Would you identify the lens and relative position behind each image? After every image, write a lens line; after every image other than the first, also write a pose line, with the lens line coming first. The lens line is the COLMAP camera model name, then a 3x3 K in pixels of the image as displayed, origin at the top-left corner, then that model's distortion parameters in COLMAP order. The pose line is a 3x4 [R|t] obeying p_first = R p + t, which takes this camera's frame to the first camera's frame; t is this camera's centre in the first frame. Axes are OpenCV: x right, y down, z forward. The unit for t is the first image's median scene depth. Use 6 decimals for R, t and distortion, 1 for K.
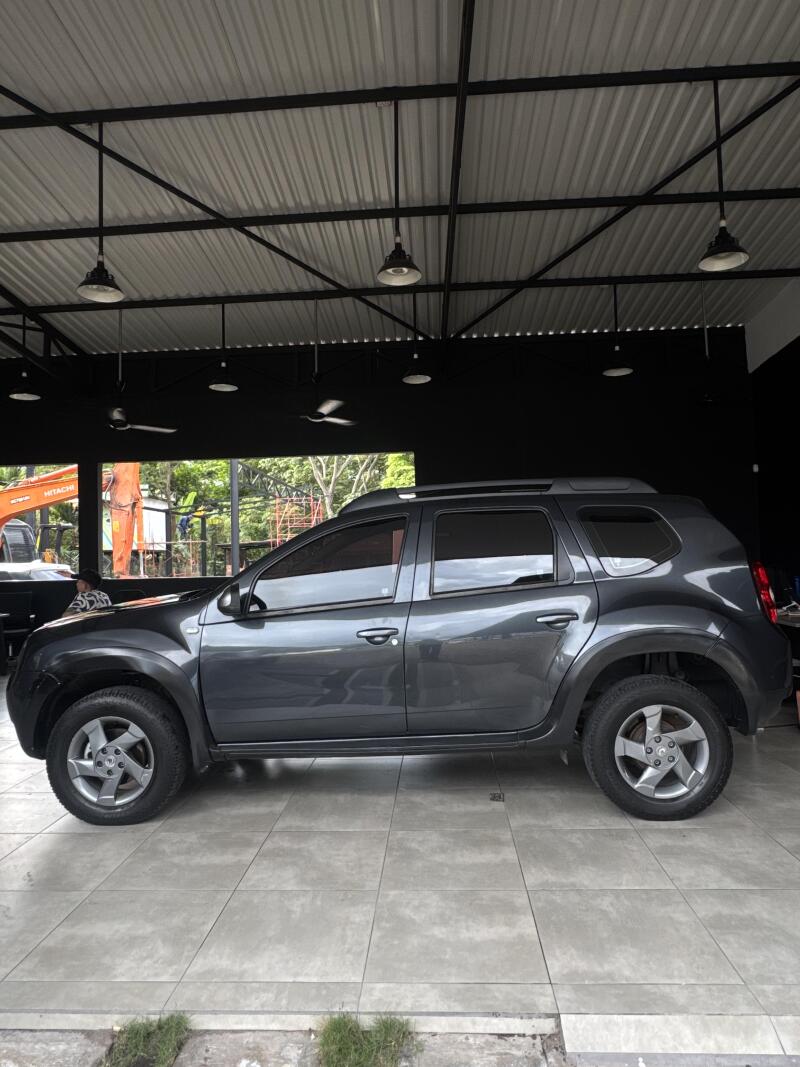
lens RADIAL K [[680.7, 0, 404.1], [0, 680.7, 537.2], [0, 0, 1]] dist [-0.009459, 0.007165]
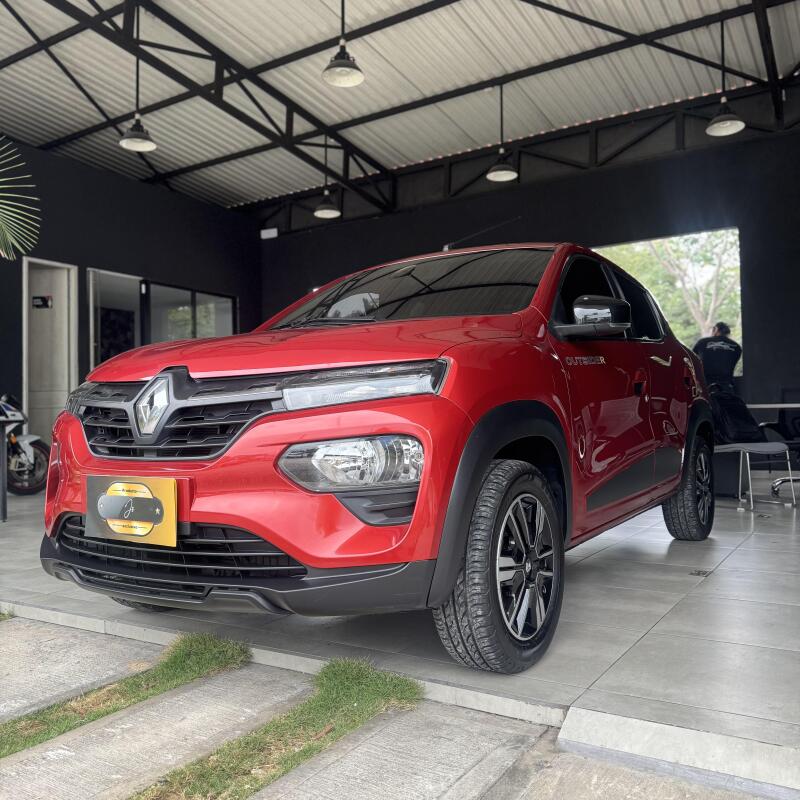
lens RADIAL K [[761.0, 0, 399.1], [0, 761.0, 405.0], [0, 0, 1]] dist [0.004718, 0.000000]
pose [[0.870944, -0.000372, -0.491381, 0.156898], [0.009144, 0.999839, 0.015451, 0.097167], [0.491296, -0.017951, 0.870807, 0.026067]]
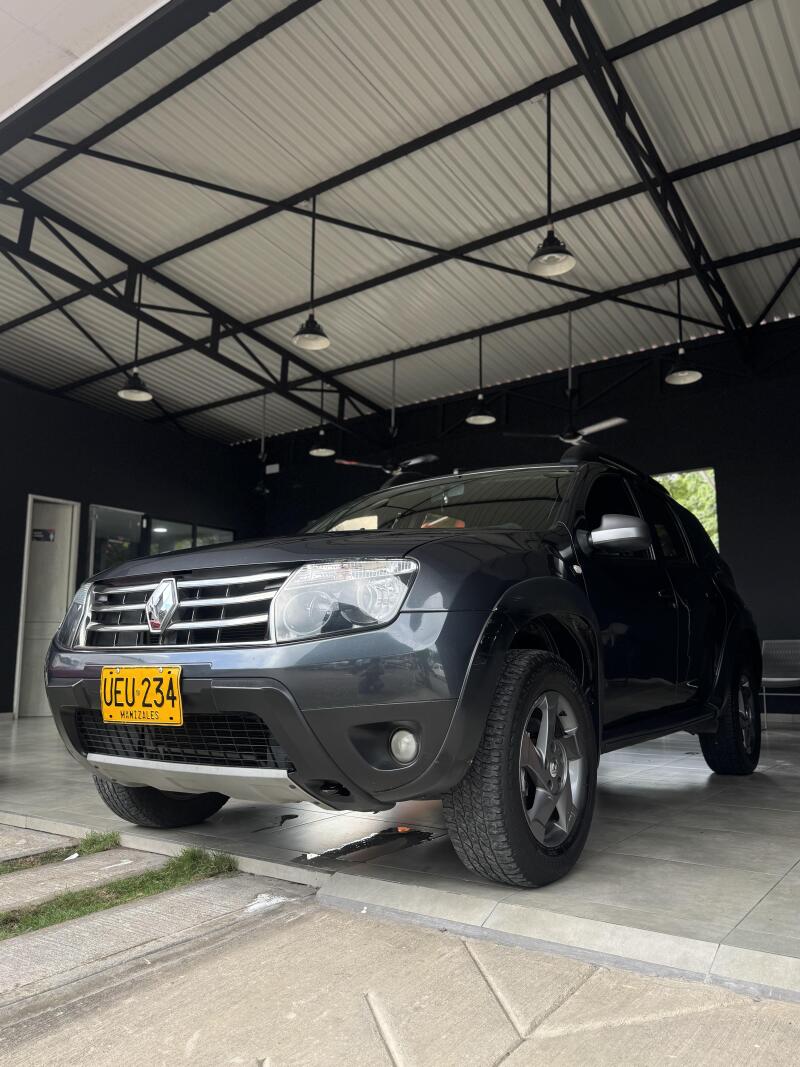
lens RADIAL K [[820.6, 0, 401.0], [0, 820.6, 532.4], [0, 0, 1]] dist [0.057360, -0.070252]
pose [[0.839347, -0.057974, -0.540496, 0.336124], [-0.004640, 0.993497, -0.113768, 0.093715], [0.543576, 0.097999, 0.833619, -0.027527]]
